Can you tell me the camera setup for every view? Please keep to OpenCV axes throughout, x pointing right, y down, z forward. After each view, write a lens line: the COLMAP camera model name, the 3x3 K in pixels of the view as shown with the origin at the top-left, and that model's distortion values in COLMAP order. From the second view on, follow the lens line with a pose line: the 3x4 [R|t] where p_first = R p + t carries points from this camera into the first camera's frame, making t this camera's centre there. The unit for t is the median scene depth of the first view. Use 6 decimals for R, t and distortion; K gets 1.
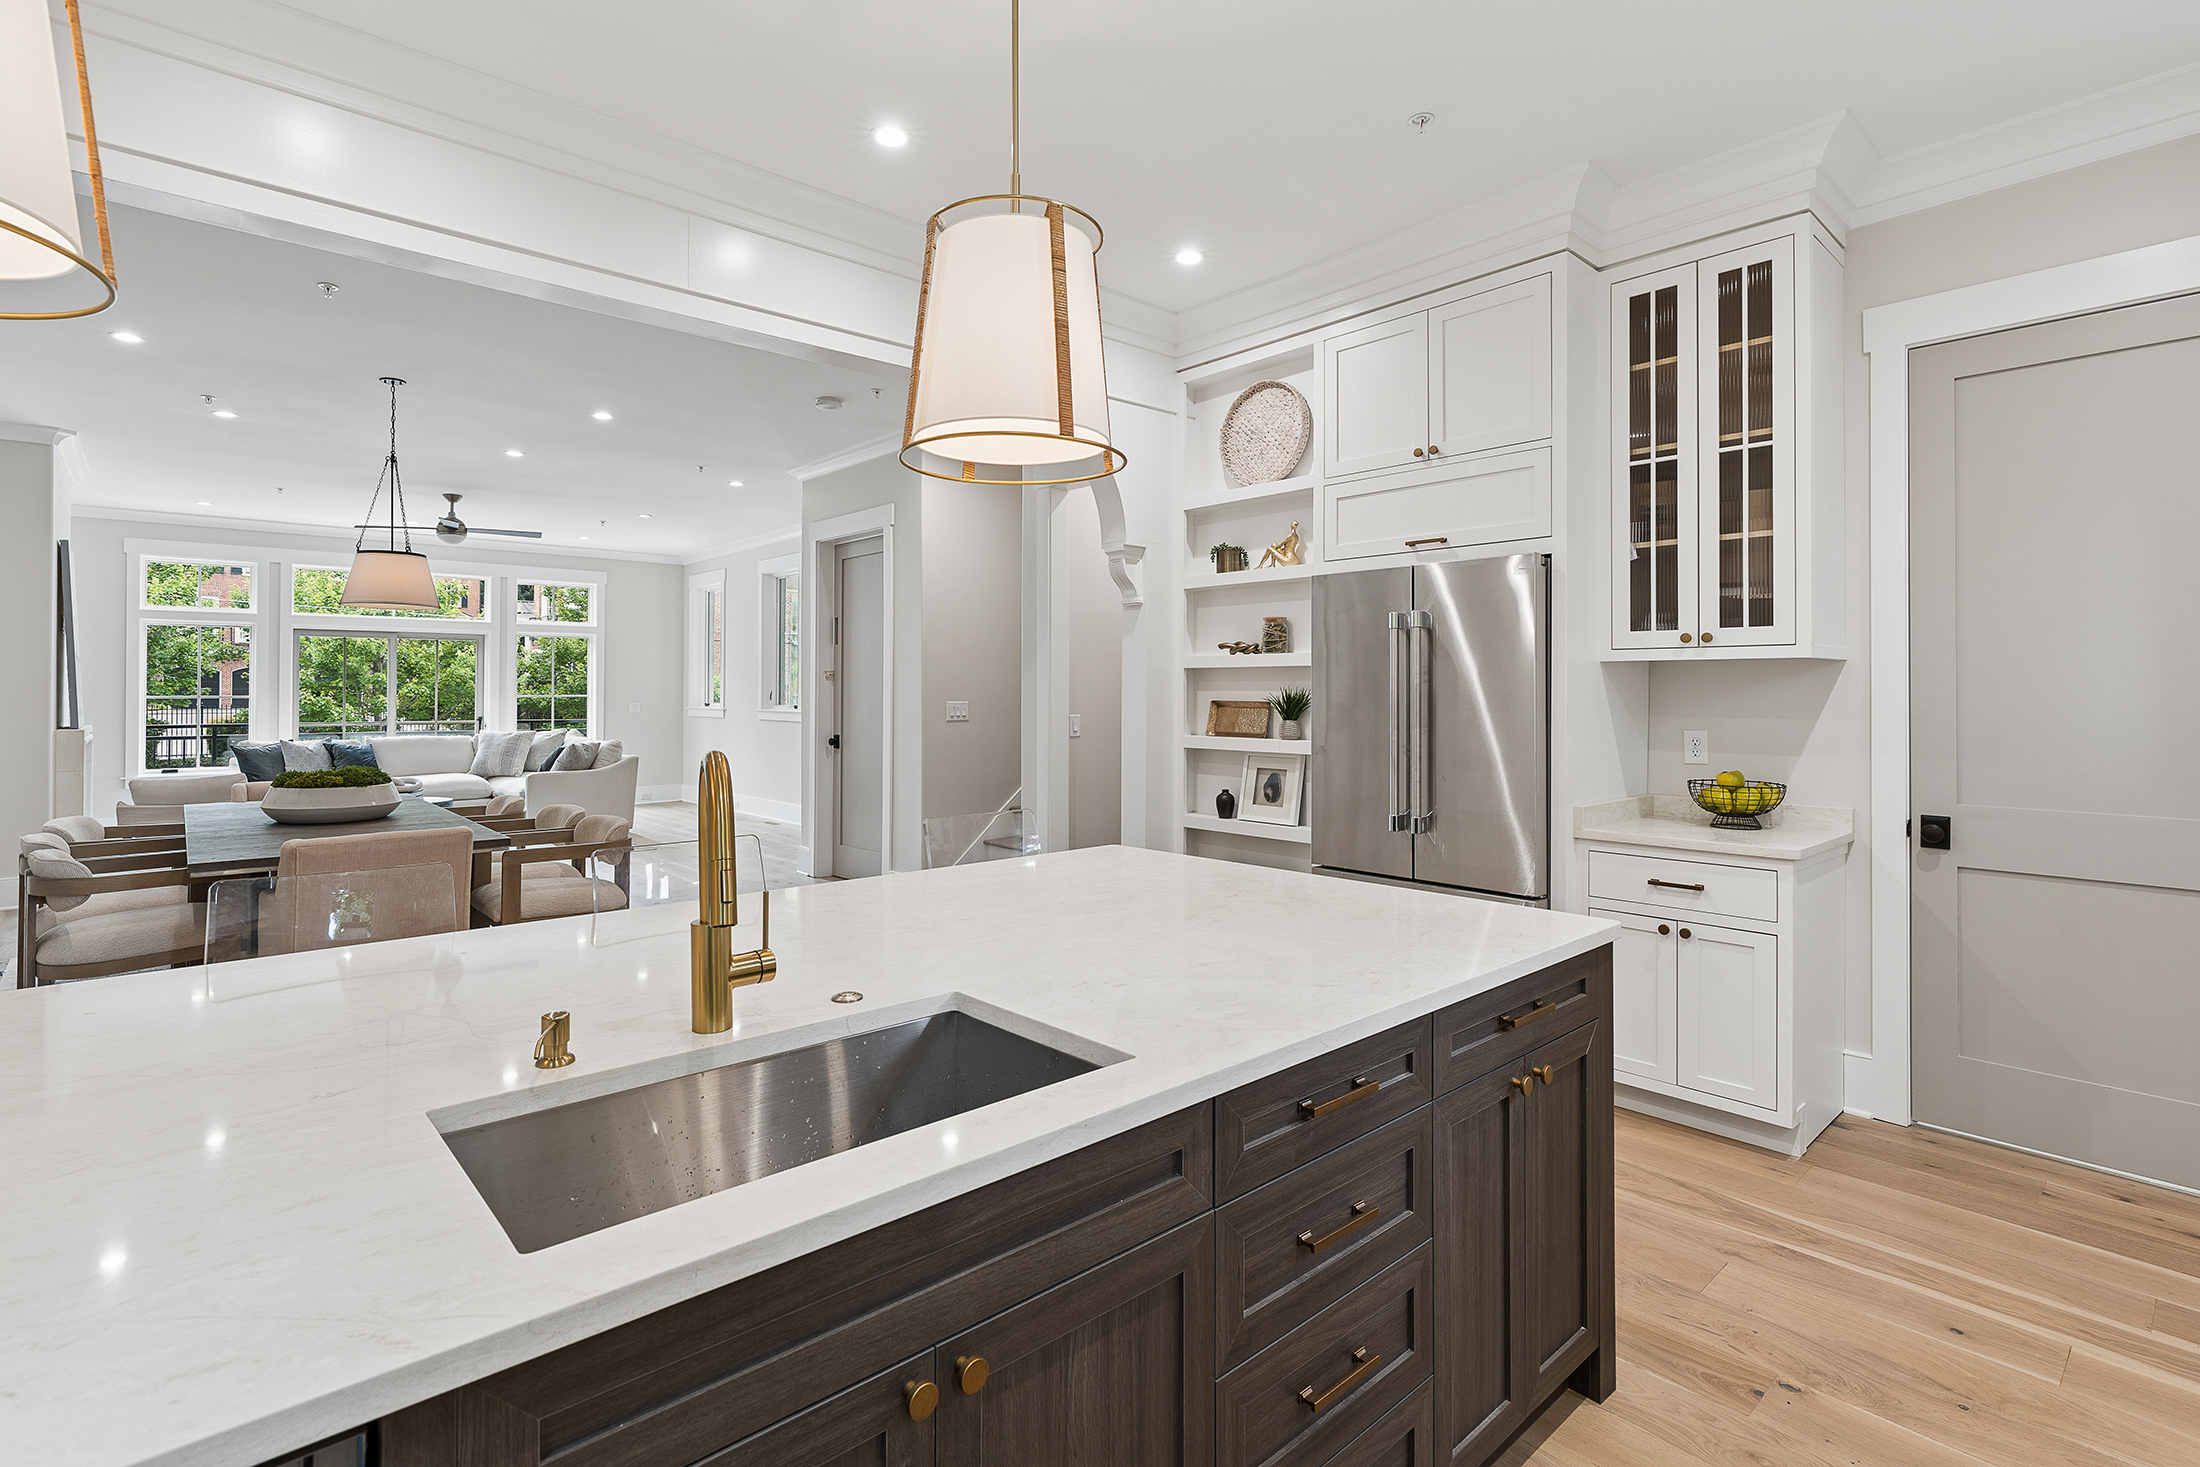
lens RADIAL K [[1054.8, 0, 1096.1], [0, 1054.8, 681.8], [0, 0, 1]] dist [0.011574, 0.000032]
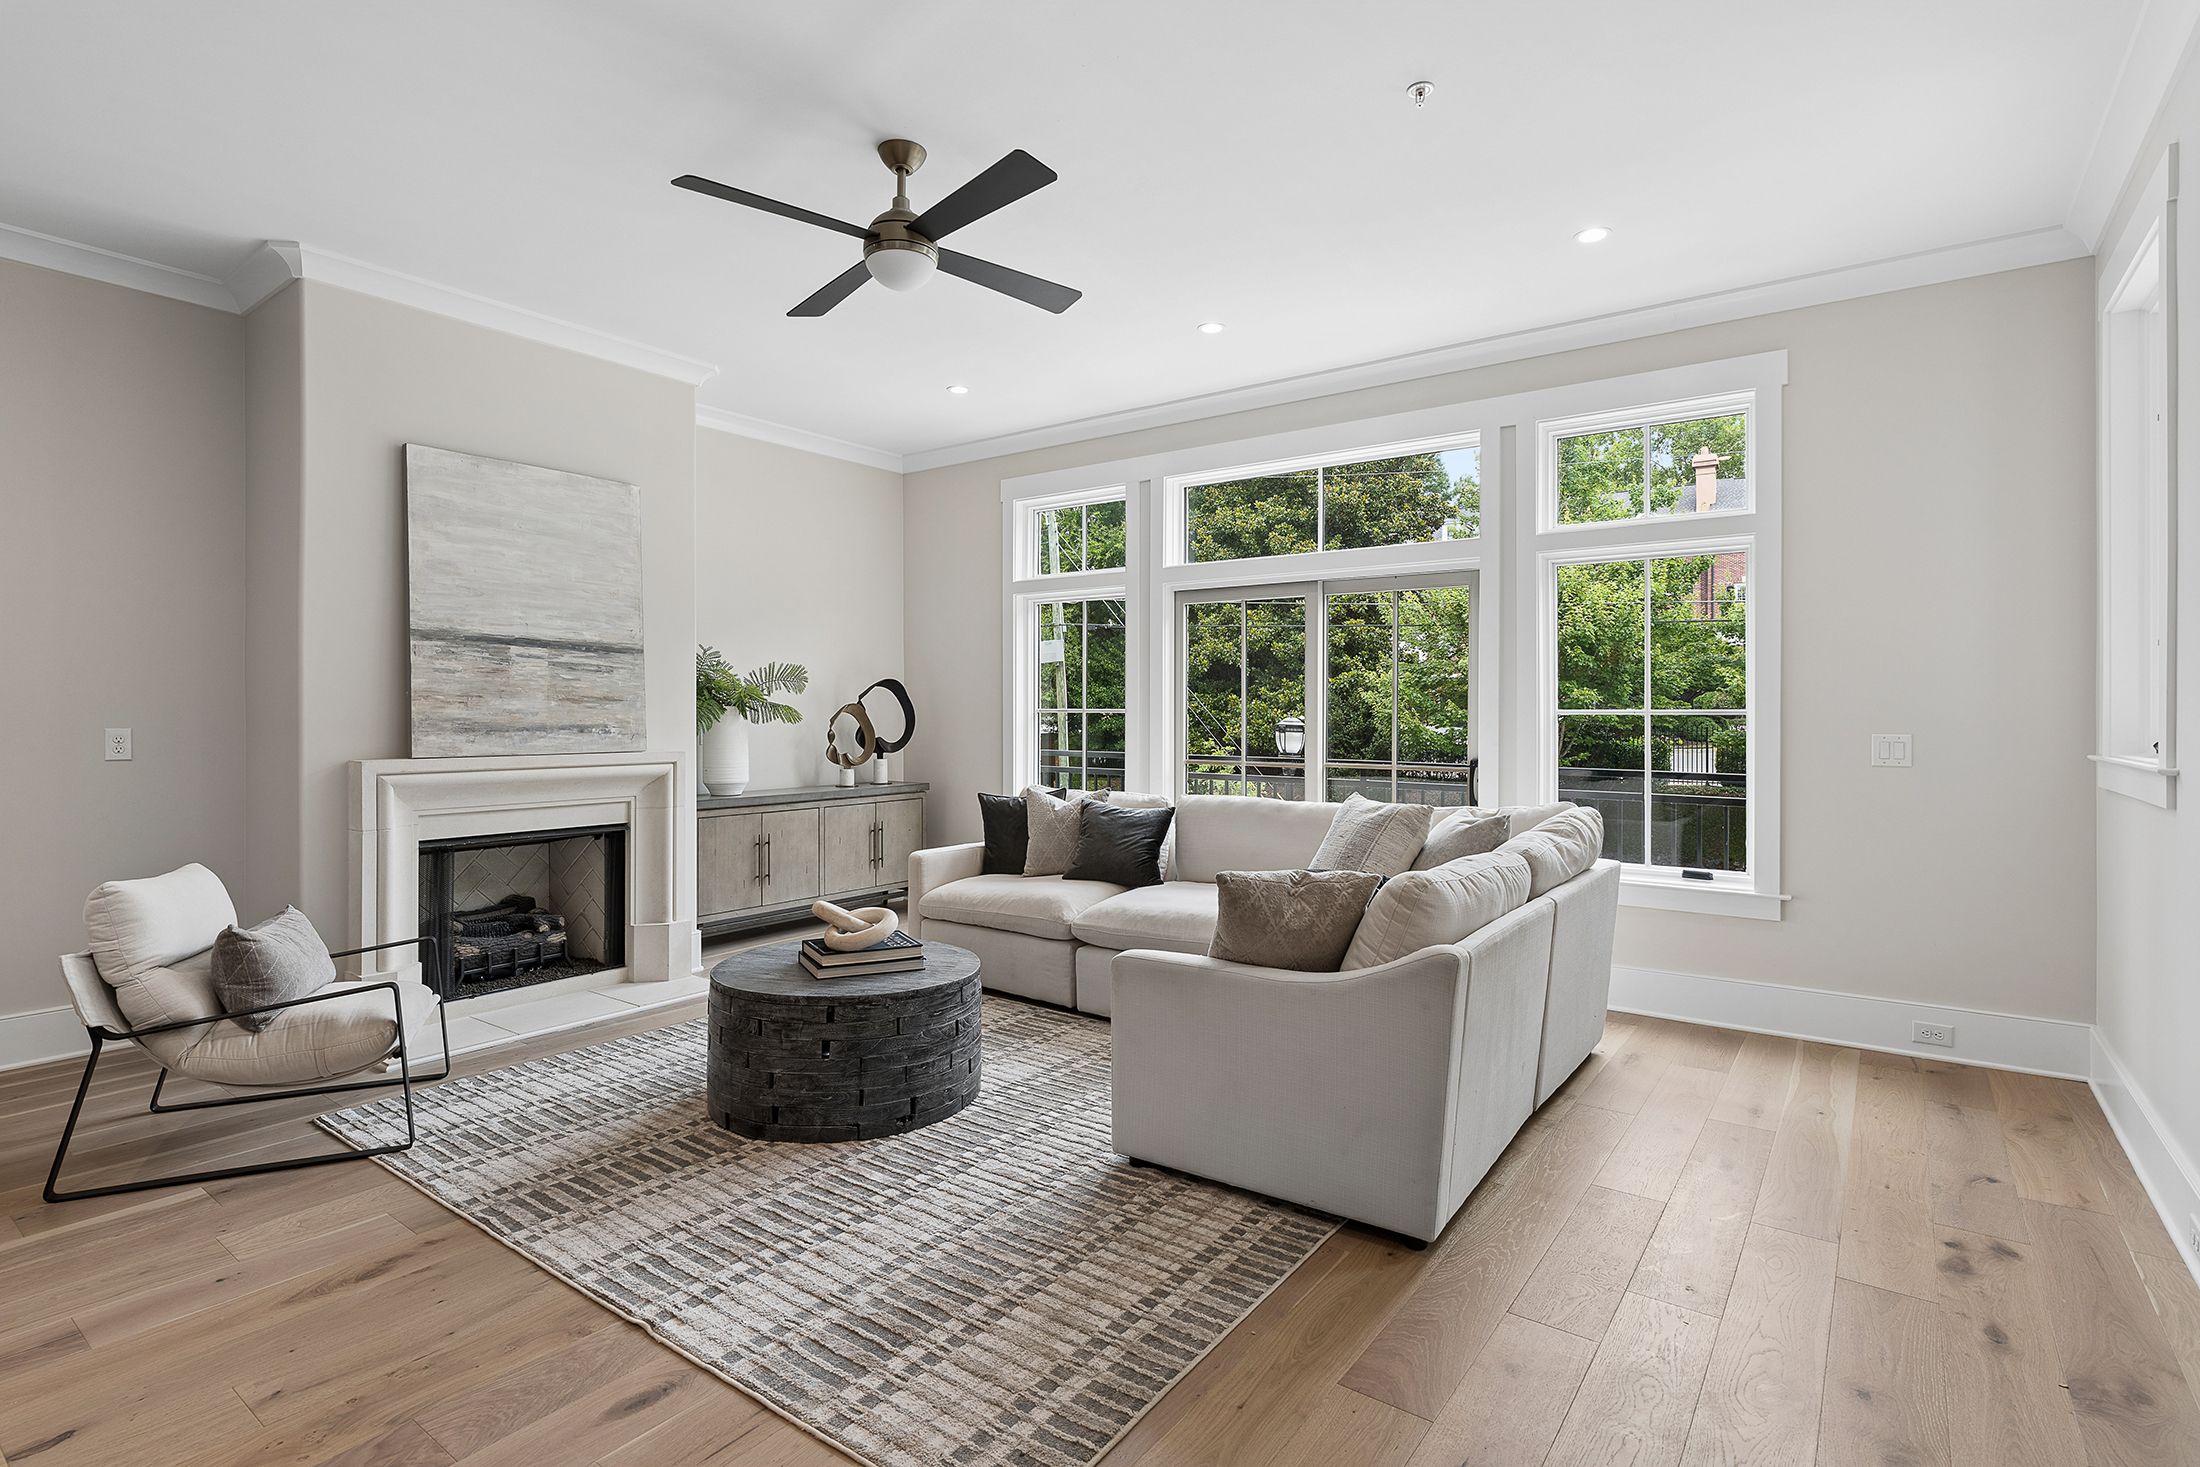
lens RADIAL K [[1068.2, 0, 1076.7], [0, 1068.2, 704.5], [0, 0, 1]] dist [-0.003615, 0.000861]
pose [[0.197442, -0.006617, -0.980292, -0.506954], [0.008265, 0.999953, -0.005085, 0.032739], [0.980280, -0.007098, 0.197487, 2.086537]]
